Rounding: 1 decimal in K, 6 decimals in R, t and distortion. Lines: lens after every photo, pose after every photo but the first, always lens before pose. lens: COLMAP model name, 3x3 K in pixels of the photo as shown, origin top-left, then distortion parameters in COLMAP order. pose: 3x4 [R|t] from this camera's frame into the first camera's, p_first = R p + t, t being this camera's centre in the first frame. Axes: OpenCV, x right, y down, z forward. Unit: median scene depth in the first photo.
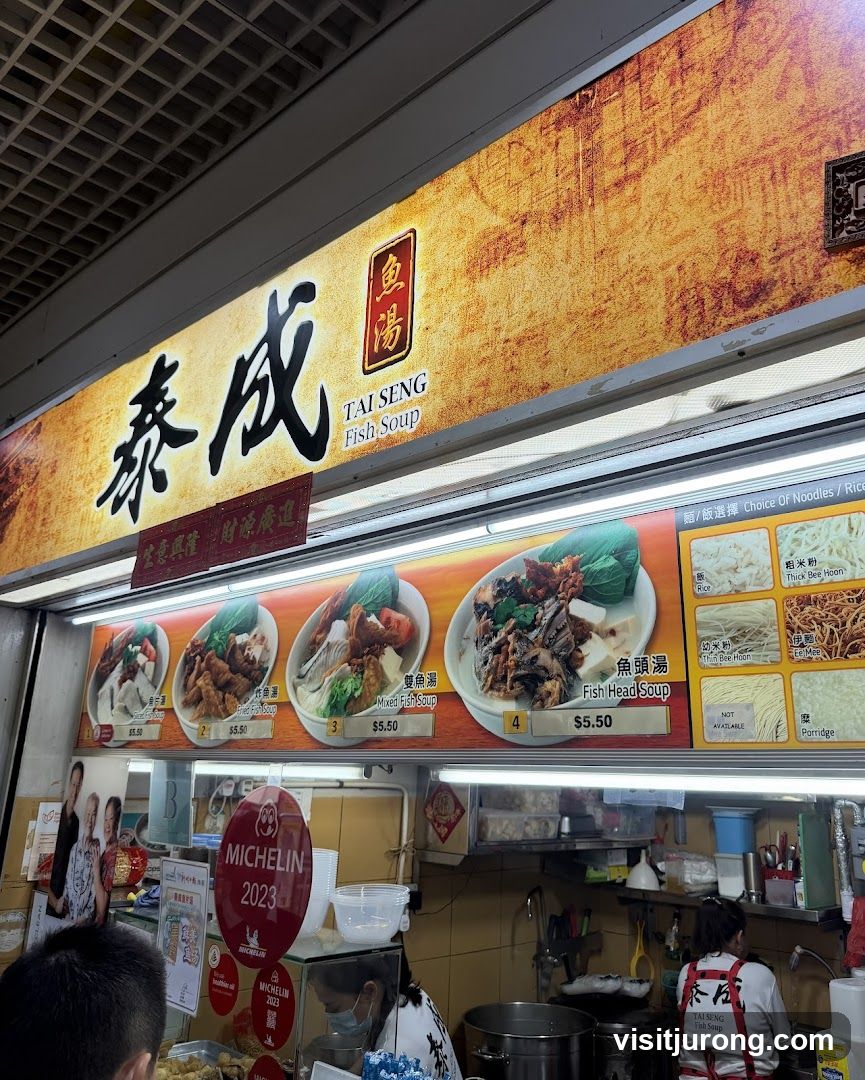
lens RADIAL K [[919.0, 0, 478.4], [0, 919.0, 442.7], [0, 0, 1]] dist [0.085291, -0.133197]
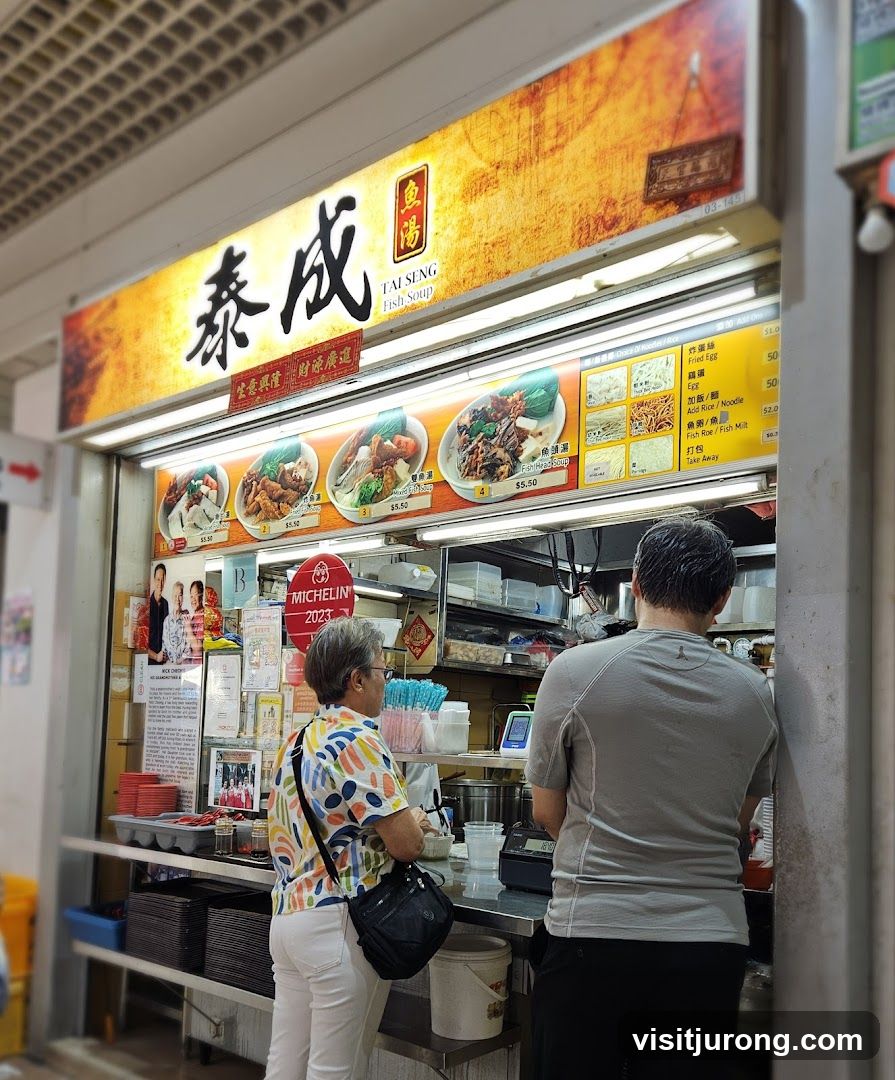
lens RADIAL K [[997.0, 0, 499.4], [0, 997.0, 690.8], [0, 0, 1]] dist [0.073861, -0.074543]
pose [[0.996816, 0.009951, 0.079117, -0.058877], [-0.032766, 0.955664, 0.292632, 0.093346], [-0.072697, -0.294293, 0.952946, -0.724243]]
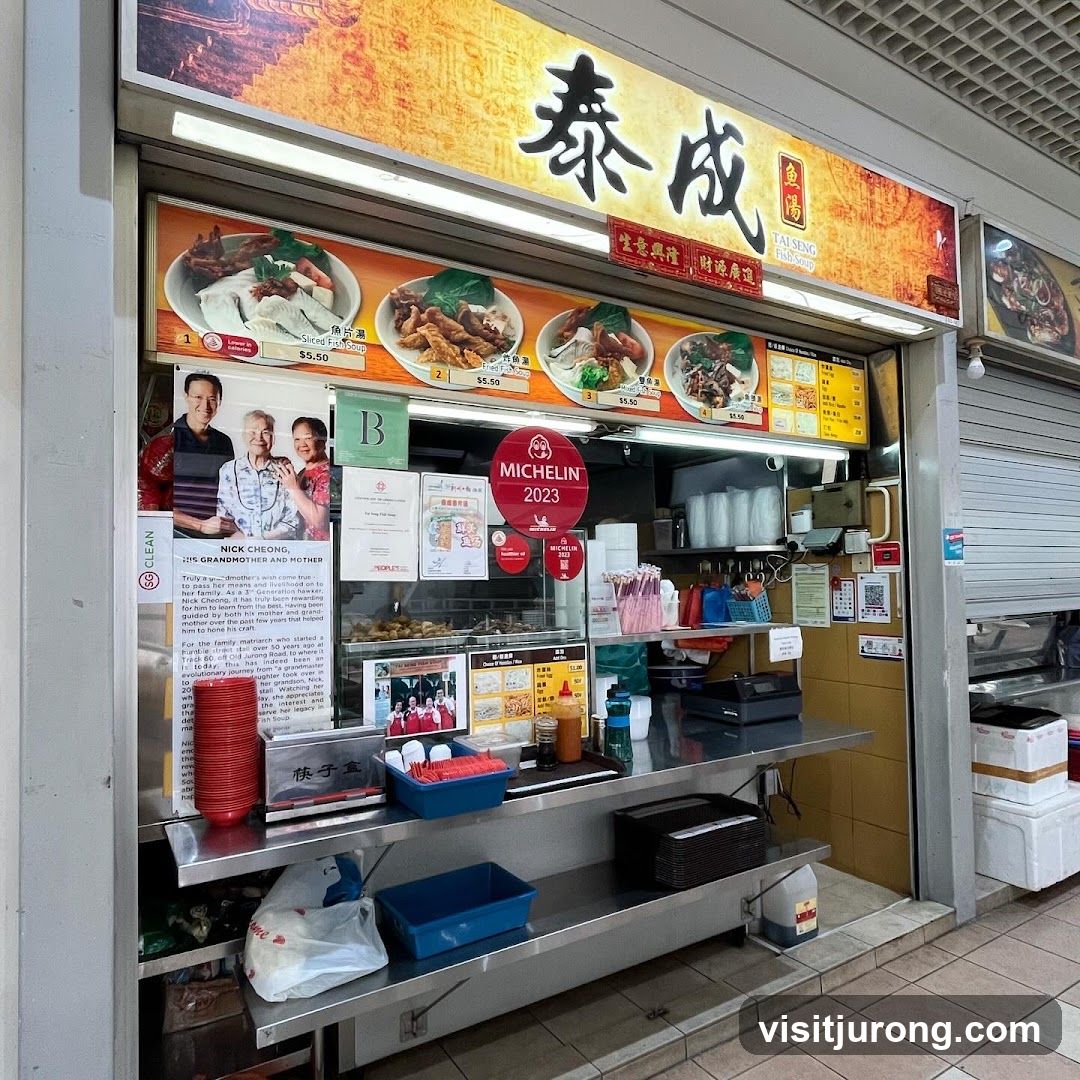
lens RADIAL K [[732.0, 0, 553.3], [0, 732.0, 561.7], [0, 0, 1]] dist [-0.008076, 0.006042]
pose [[0.229937, -0.003251, 0.973200, -1.370751], [-0.300433, 0.950915, 0.074160, 0.501468], [-0.925672, -0.309434, 0.217674, 0.709174]]
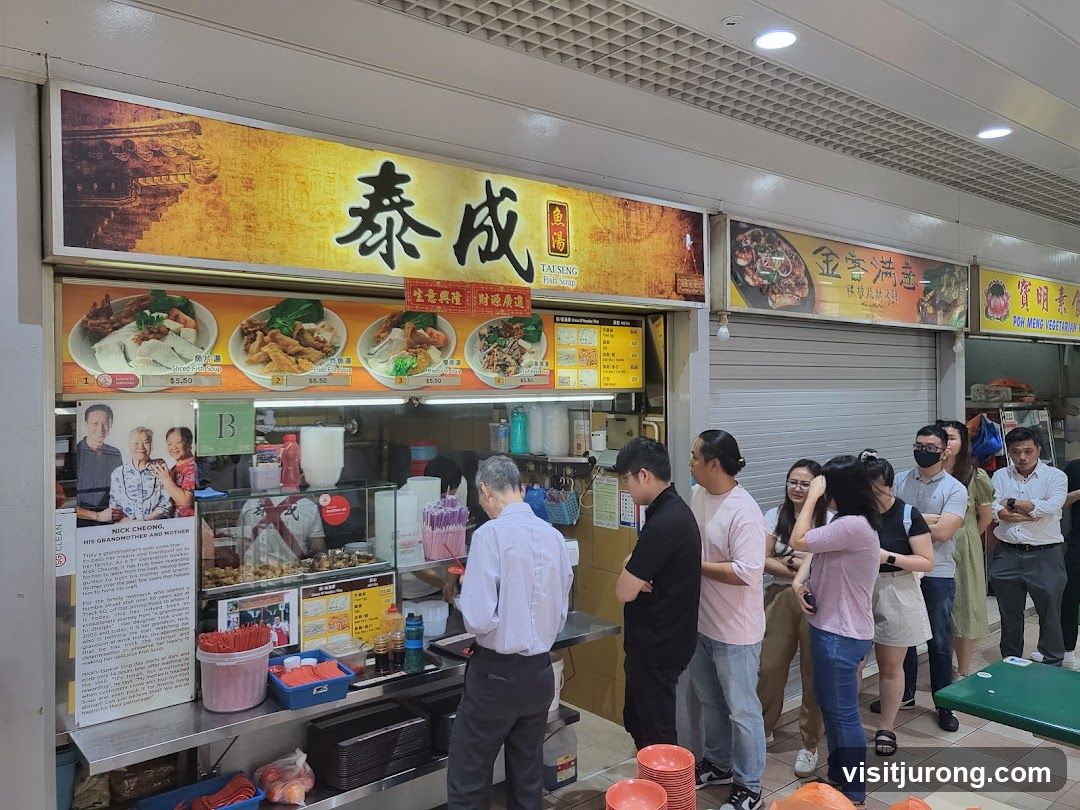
lens RADIAL K [[830.9, 0, 564.0], [0, 830.9, 396.6], [0, 0, 1]] dist [-0.006655, 0.001953]
pose [[0.085890, -0.030875, 0.995826, -1.939071], [-0.323767, 0.944406, 0.057206, 0.121789], [-0.942230, -0.327329, 0.071119, 0.529877]]
